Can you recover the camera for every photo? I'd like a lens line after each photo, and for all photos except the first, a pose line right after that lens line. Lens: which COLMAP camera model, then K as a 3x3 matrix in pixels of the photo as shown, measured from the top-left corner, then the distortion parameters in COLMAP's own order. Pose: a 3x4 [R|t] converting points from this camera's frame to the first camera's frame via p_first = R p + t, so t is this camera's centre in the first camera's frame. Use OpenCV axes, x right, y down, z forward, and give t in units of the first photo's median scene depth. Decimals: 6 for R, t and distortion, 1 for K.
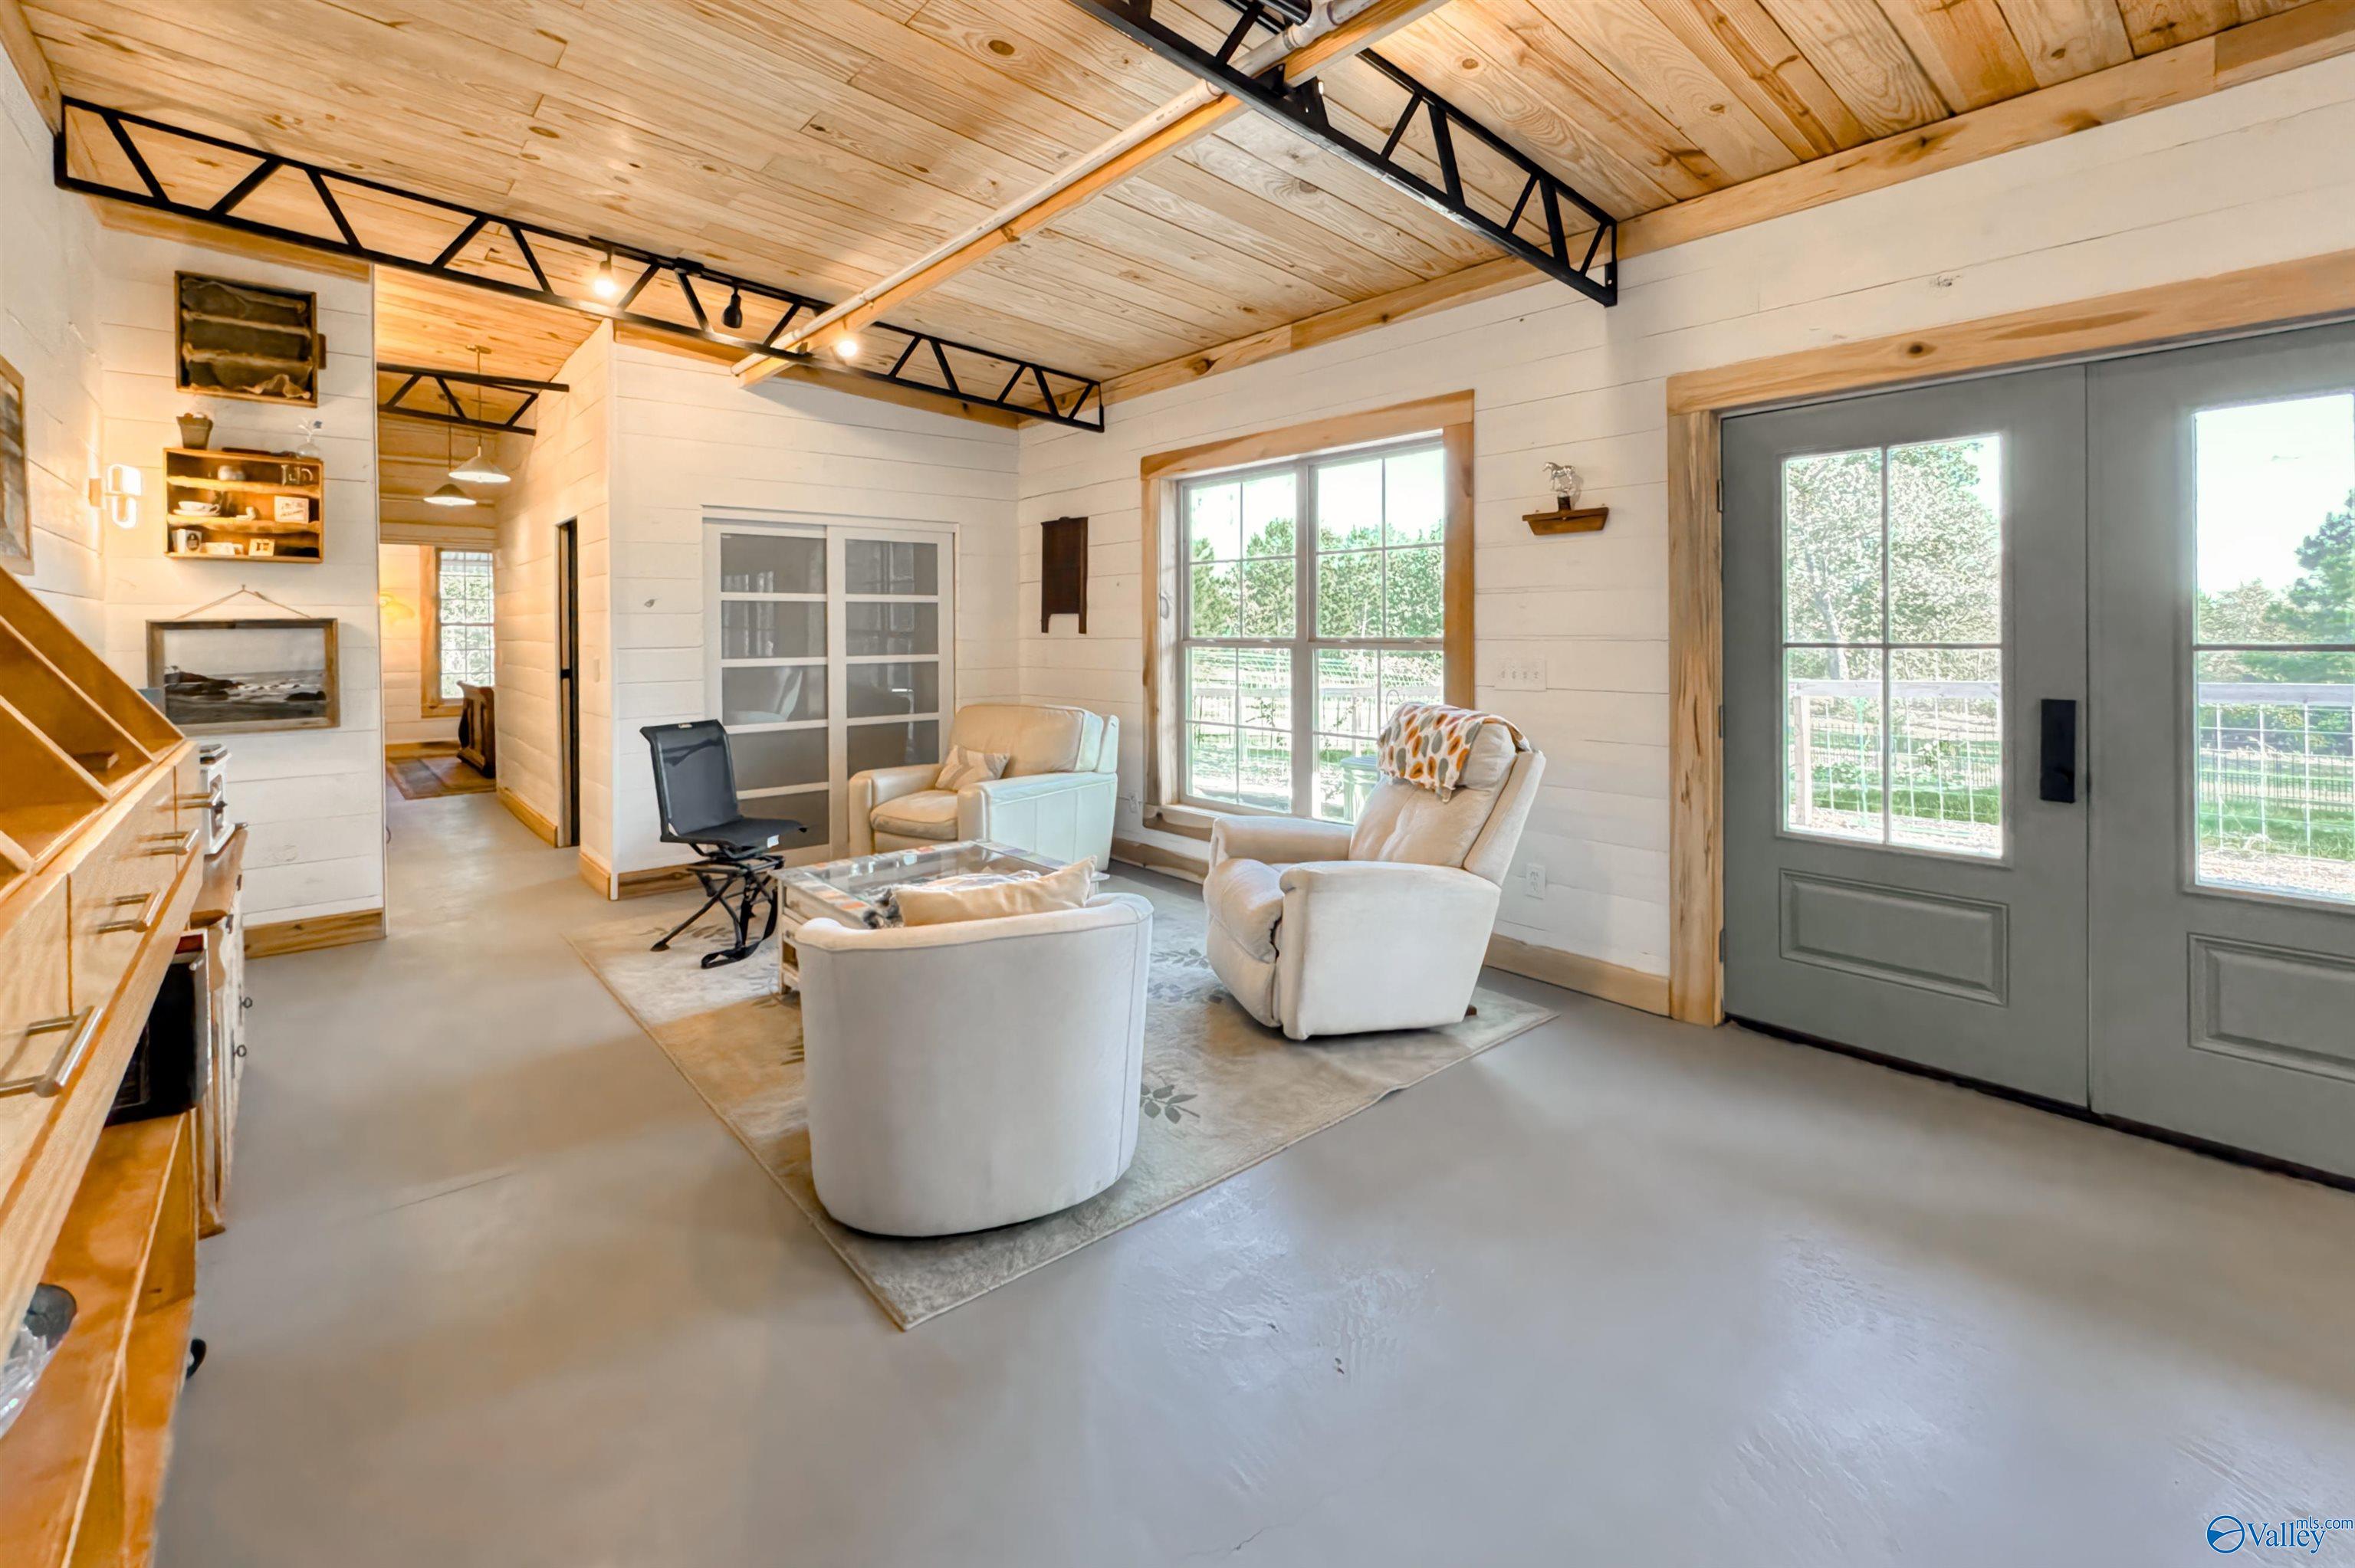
lens RADIAL K [[999.8, 0, 1150.9], [0, 999.8, 643.9], [0, 0, 1]] dist [0.002579, -0.001020]
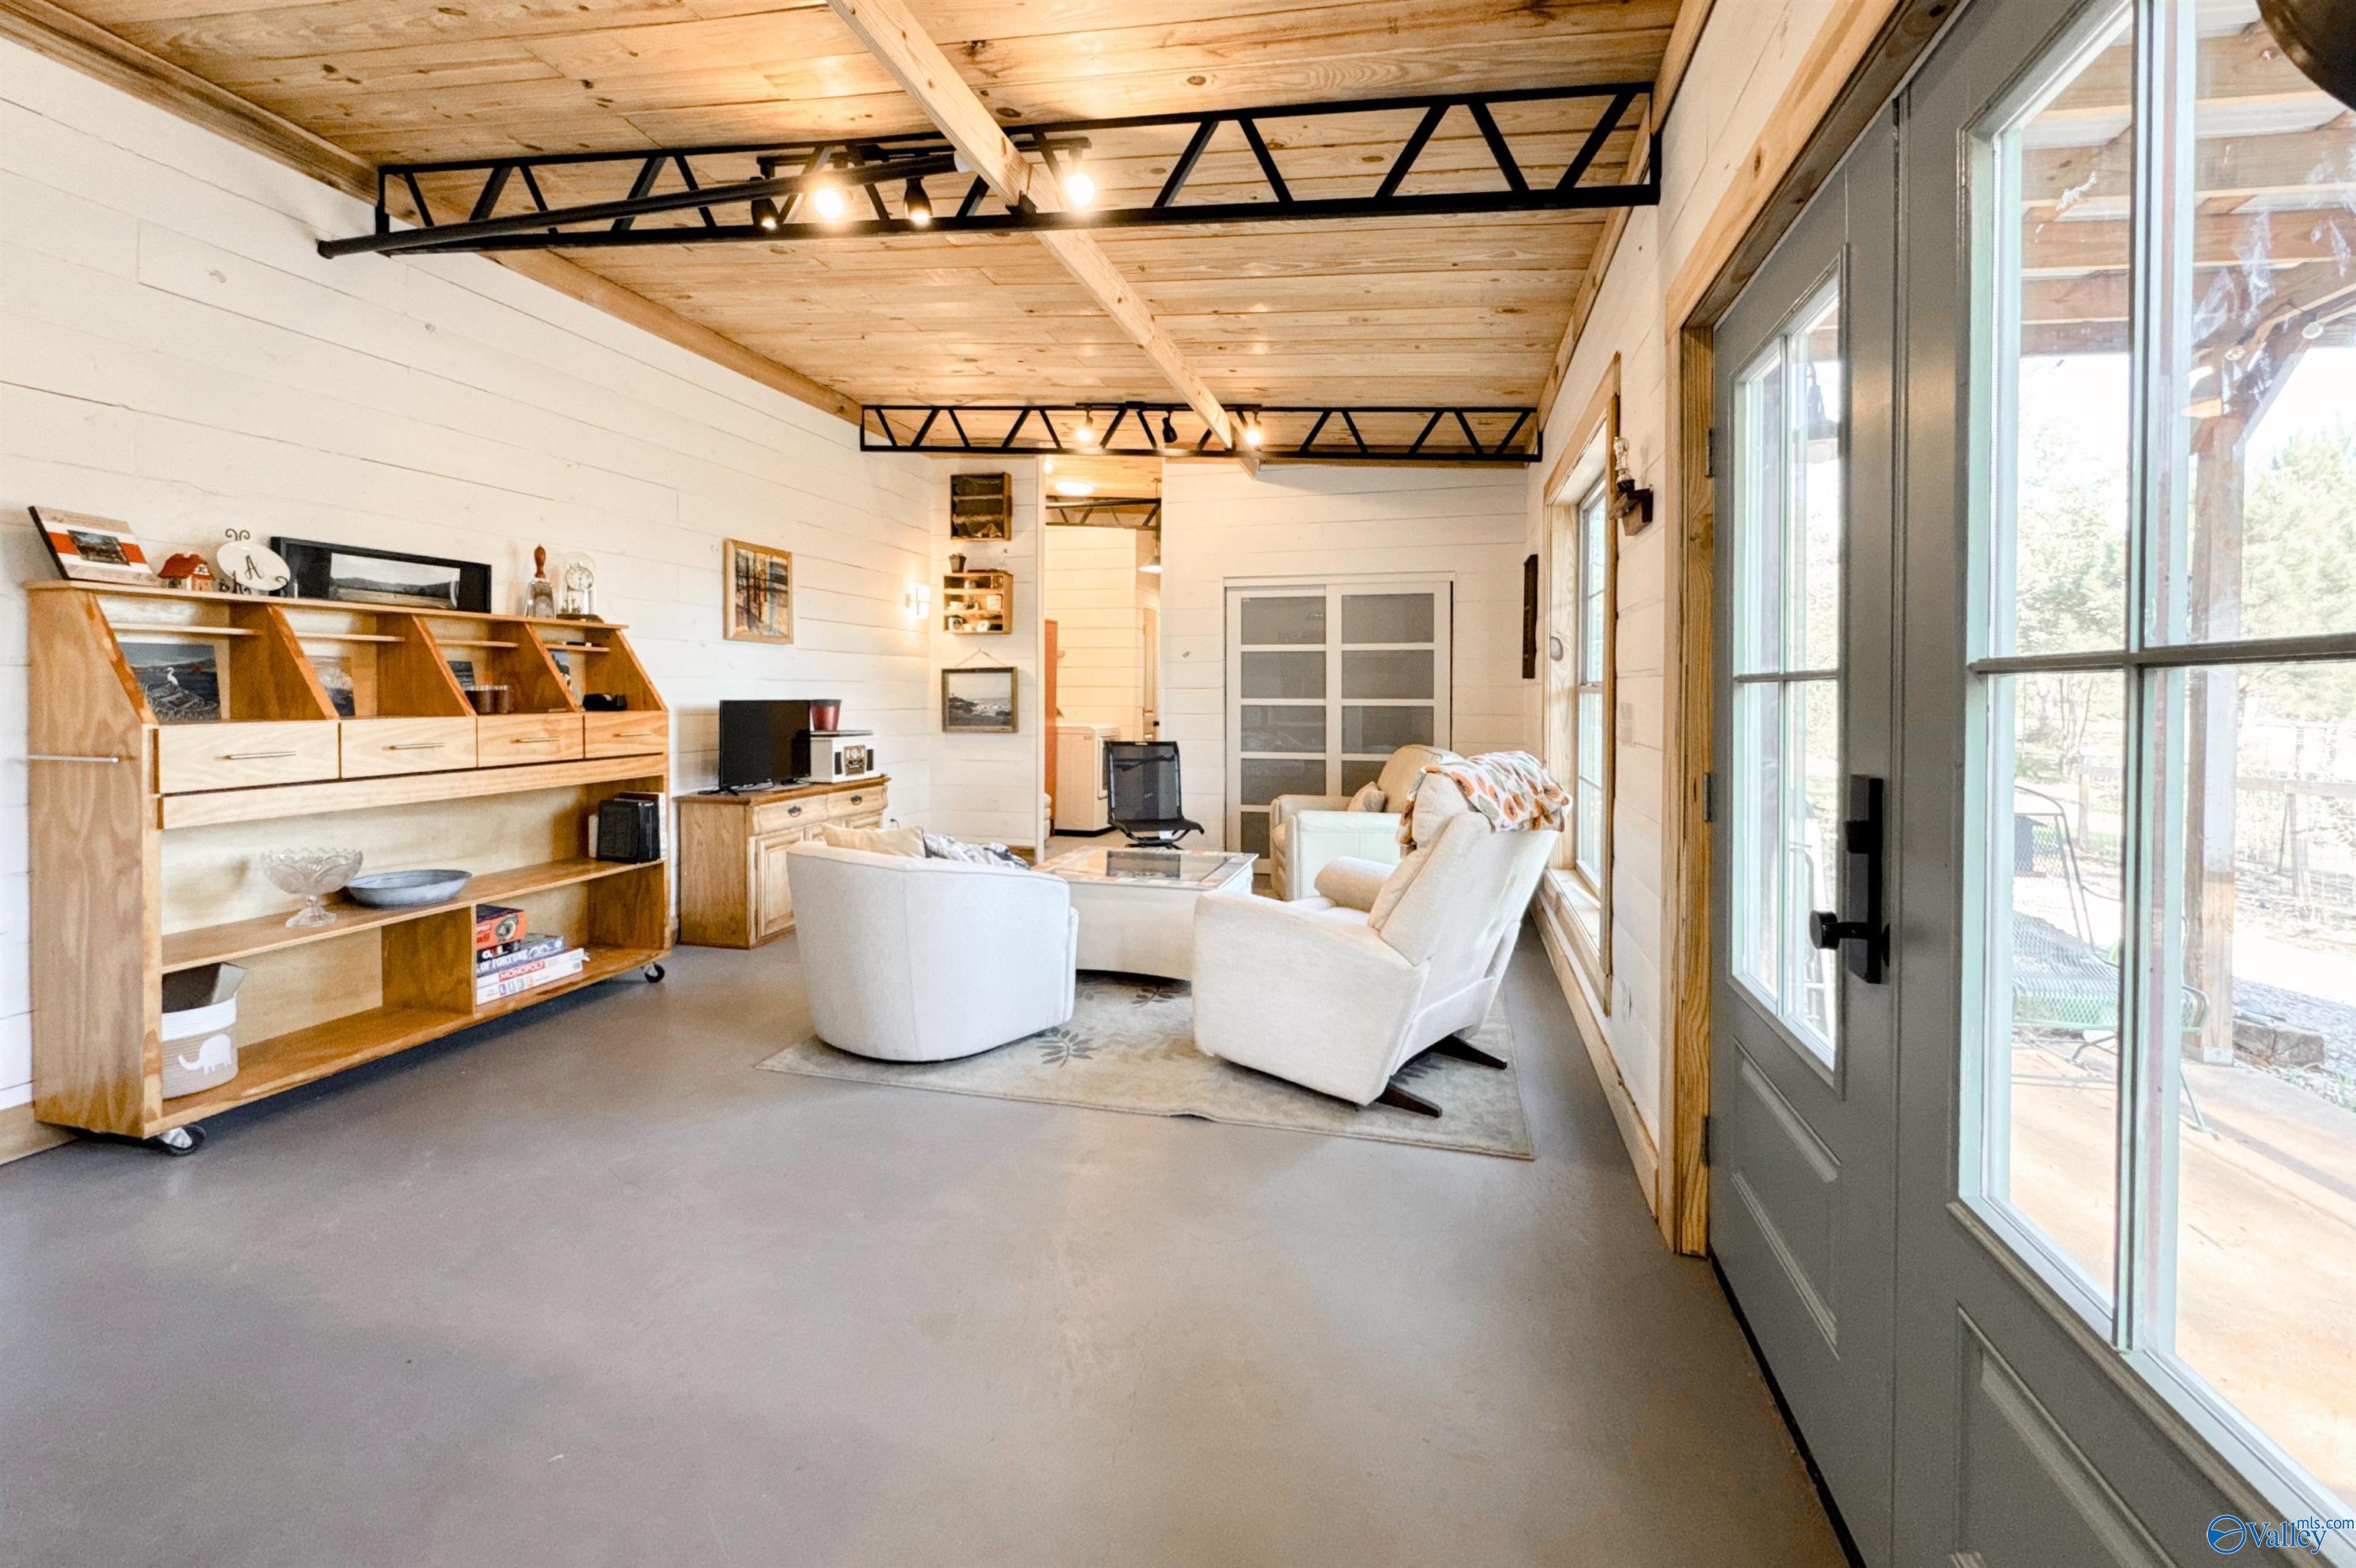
lens RADIAL K [[1000.3, 0, 1220.1], [0, 1000.3, 705.7], [0, 0, 1]] dist [0.002579, -0.001020]
pose [[0.599438, 0.020799, -0.800151, 0.727372], [-0.019012, 0.999750, 0.011745, 0.013020], [0.800195, 0.008172, 0.599684, 0.287881]]
